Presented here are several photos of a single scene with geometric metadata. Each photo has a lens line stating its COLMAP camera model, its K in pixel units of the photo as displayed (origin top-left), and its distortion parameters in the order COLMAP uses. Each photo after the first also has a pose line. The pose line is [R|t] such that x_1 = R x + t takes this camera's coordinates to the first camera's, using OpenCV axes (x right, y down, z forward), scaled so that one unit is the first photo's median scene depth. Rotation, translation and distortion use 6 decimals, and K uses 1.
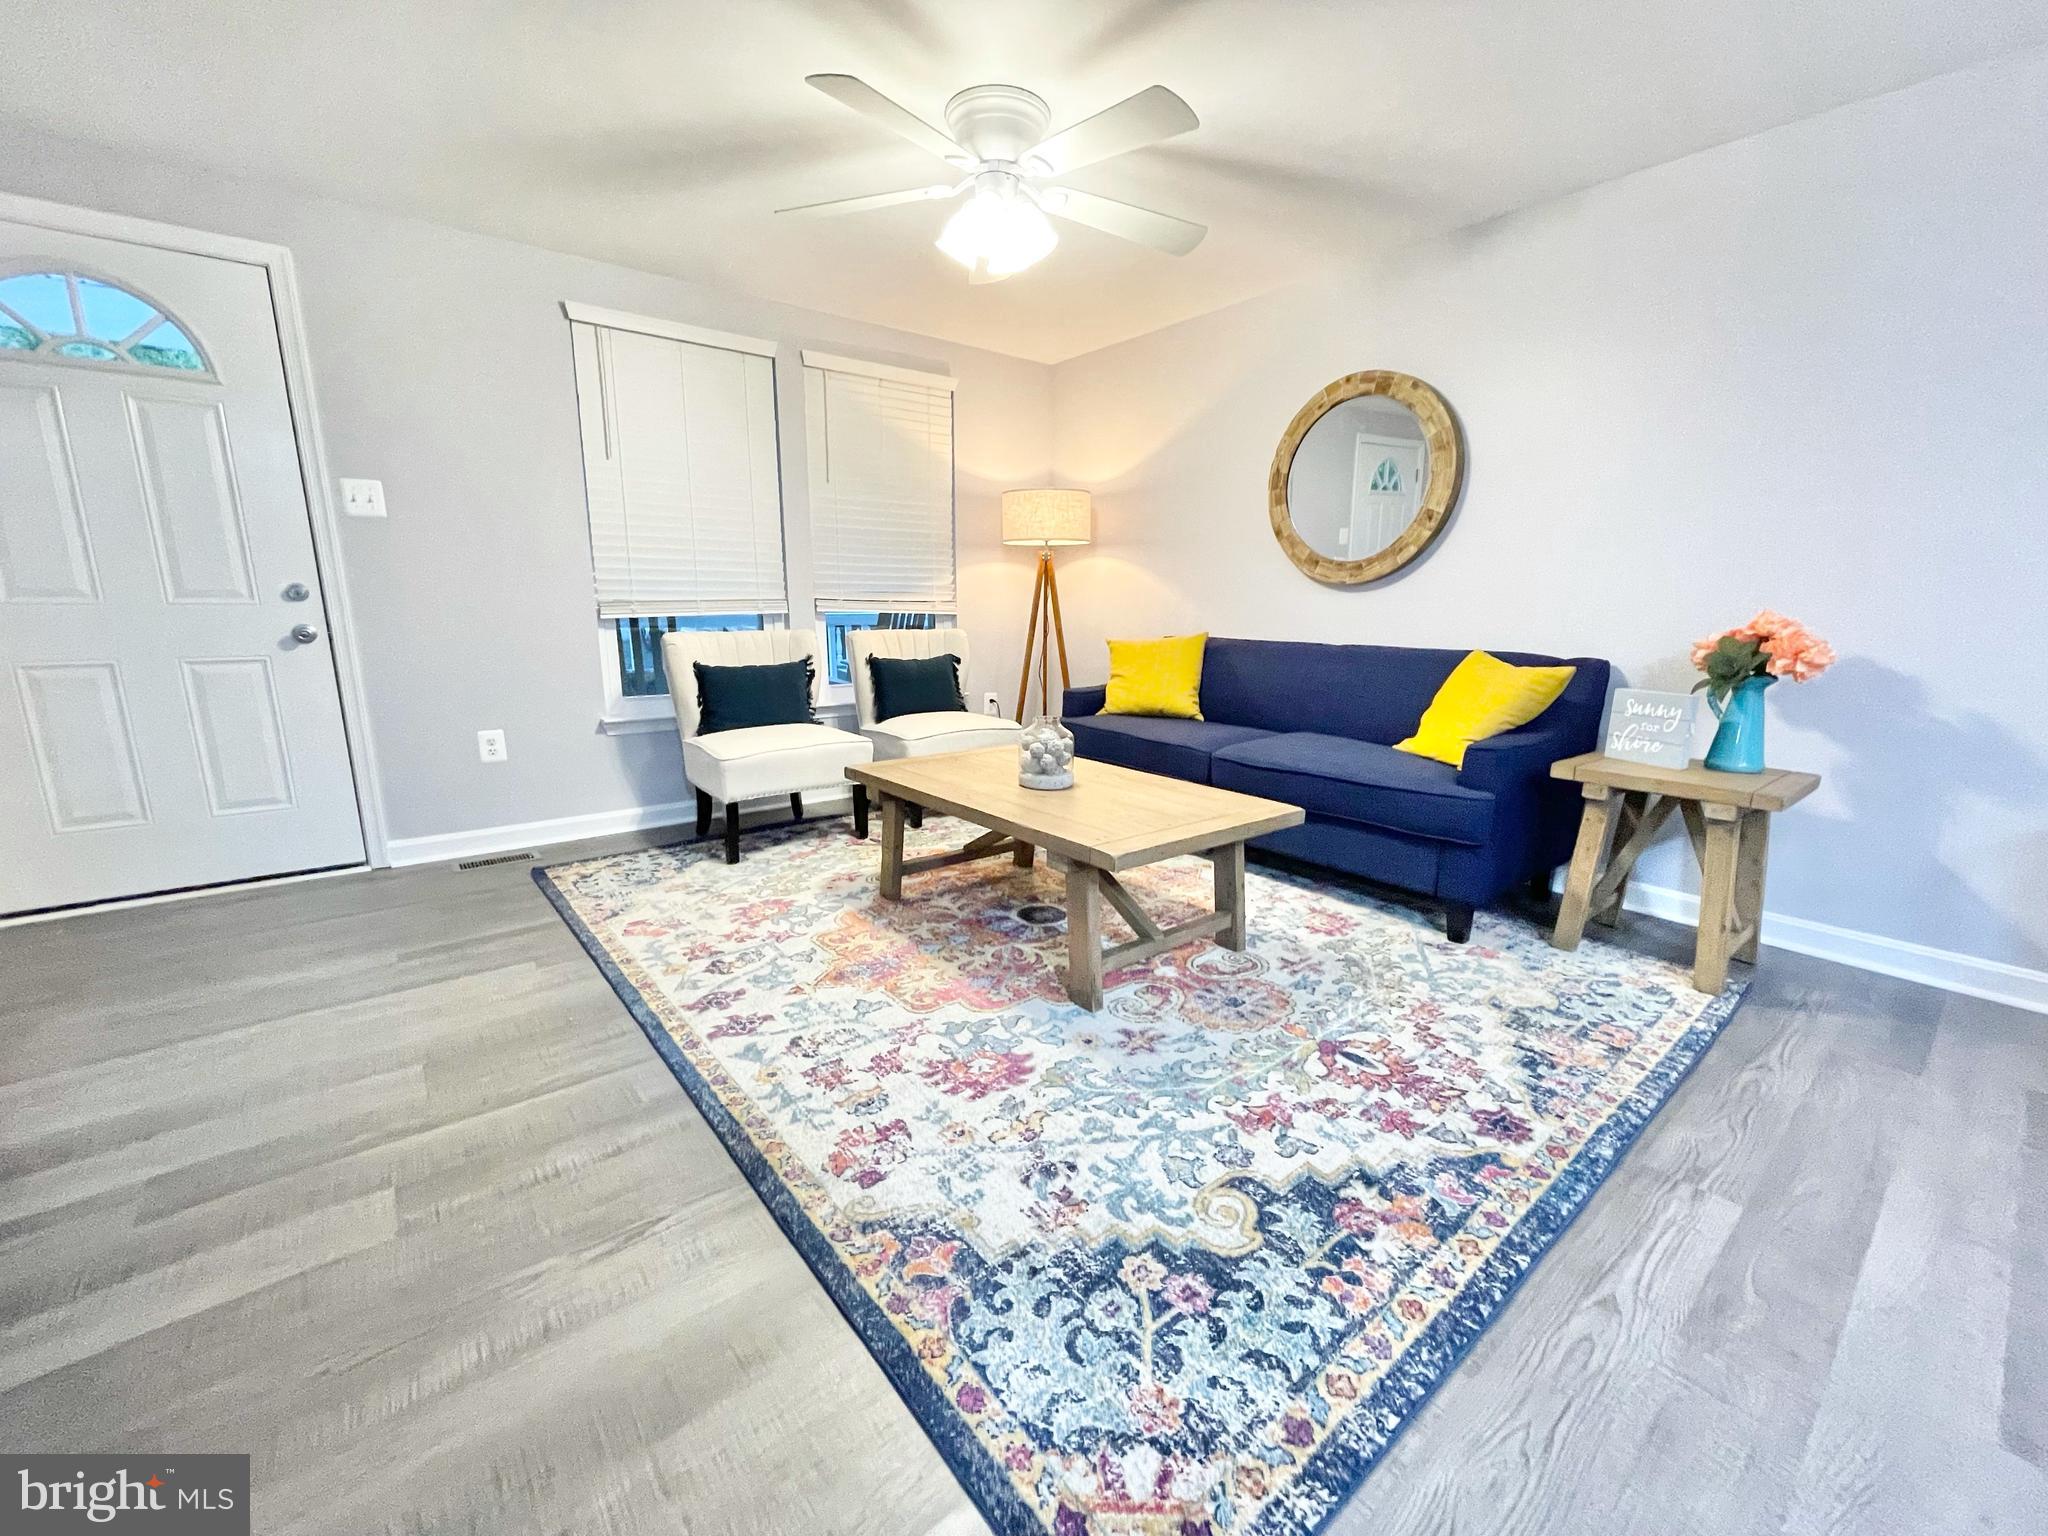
lens RADIAL K [[826.0, 0, 1022.3], [0, 826.0, 777.8], [0, 0, 1]] dist [0.001655, -0.001011]
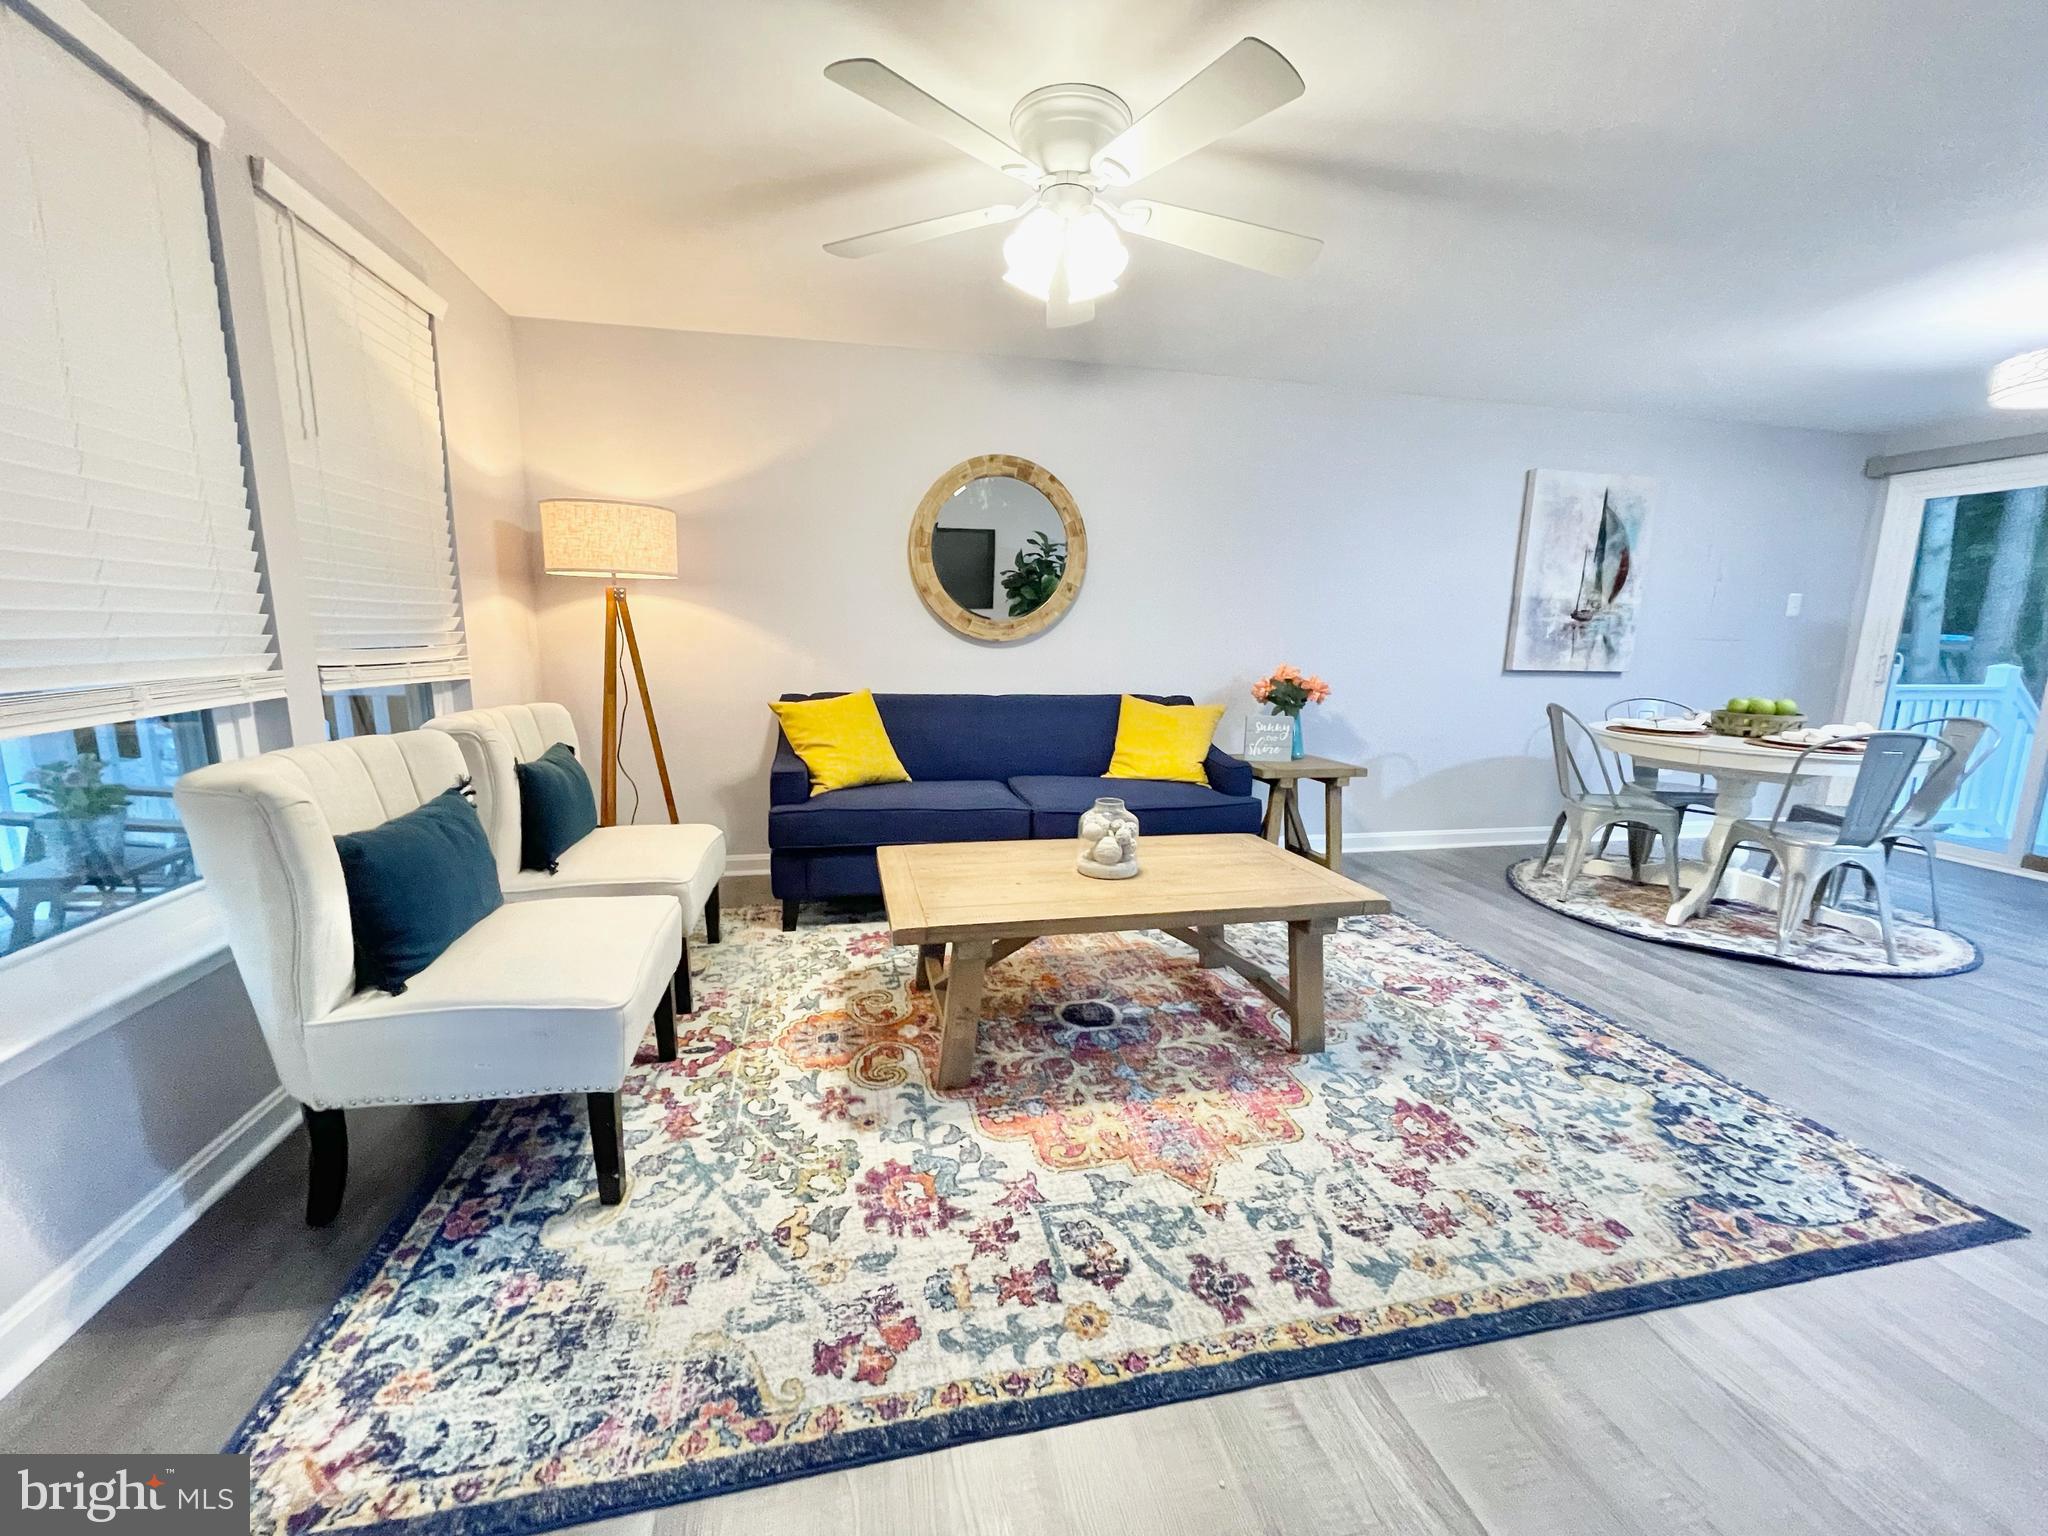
lens RADIAL K [[826.0, 0, 1017.5], [0, 826.0, 779.3], [0, 0, 1]] dist [0.001655, -0.001011]
pose [[0.446852, -0.155283, 0.881028, -0.885746], [0.173879, 0.981115, 0.084732, -0.206440], [-0.877547, 0.115330, 0.465413, 0.703221]]
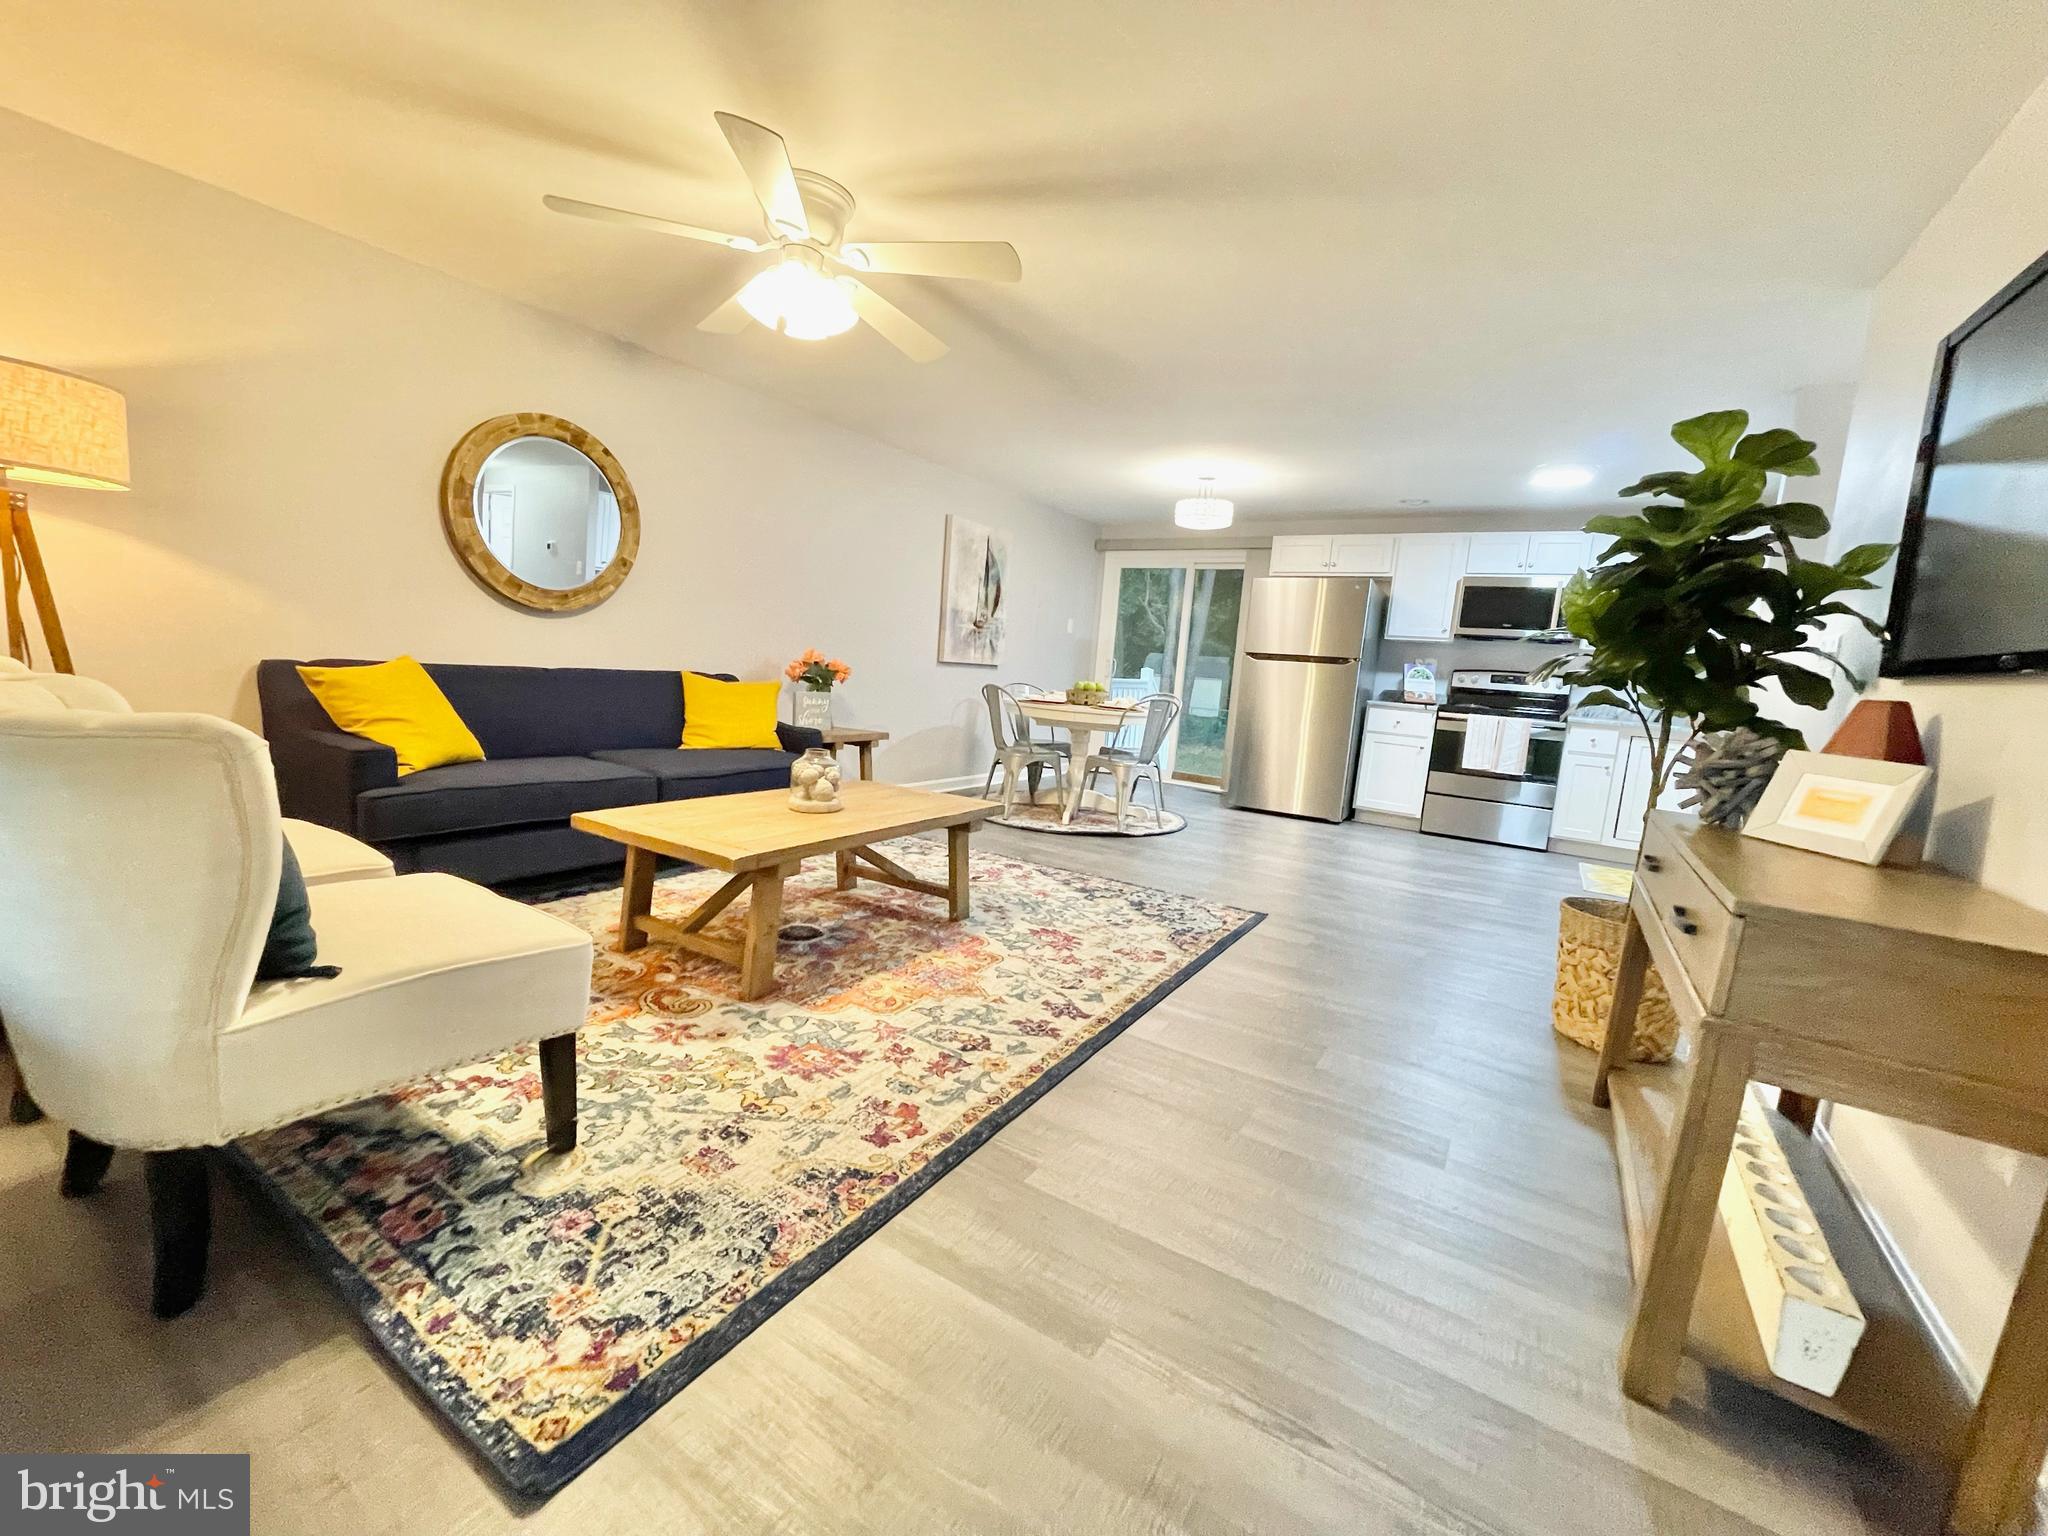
lens RADIAL K [[826.0, 0, 1020.2], [0, 826.0, 775.6], [0, 0, 1]] dist [0.001655, -0.001011]
pose [[-0.322156, -0.158120, 0.933388, -1.193317], [0.129604, 0.969303, 0.208937, -0.254288], [-0.937773, 0.188281, -0.291774, 1.150287]]
